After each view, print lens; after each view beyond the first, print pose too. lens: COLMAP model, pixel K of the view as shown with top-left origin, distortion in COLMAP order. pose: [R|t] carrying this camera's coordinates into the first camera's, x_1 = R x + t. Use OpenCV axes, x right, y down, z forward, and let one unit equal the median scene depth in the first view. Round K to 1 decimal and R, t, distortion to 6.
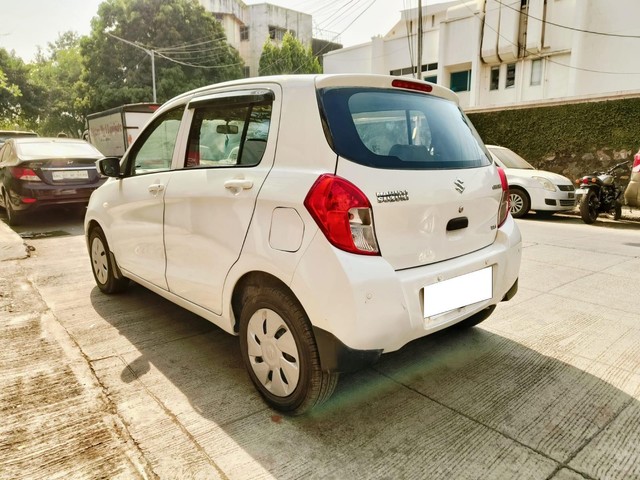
lens RADIAL K [[443.5, 0, 318.3], [0, 443.5, 241.0], [0, 0, 1]] dist [0.025935, -0.019679]
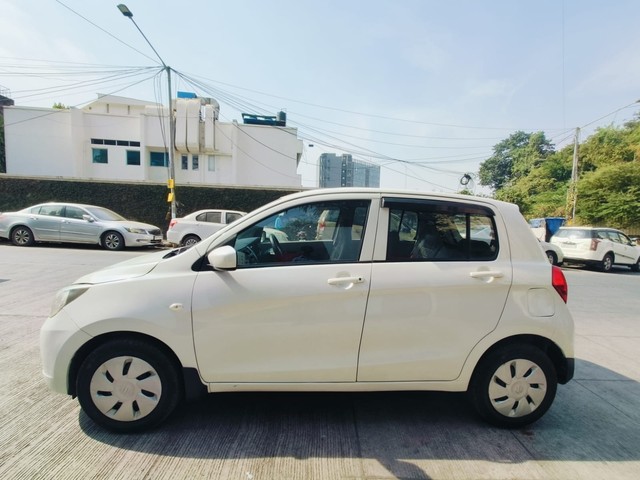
lens RADIAL K [[295.6, 0, 315.3], [0, 295.6, 237.2], [0, 0, 1]] dist [0.006440, 0.000349]
pose [[0.608575, -0.023313, 0.793154, -0.127676], [0.099721, 0.993890, -0.047302, -0.026142], [-0.787206, 0.107881, 0.607181, 0.088425]]
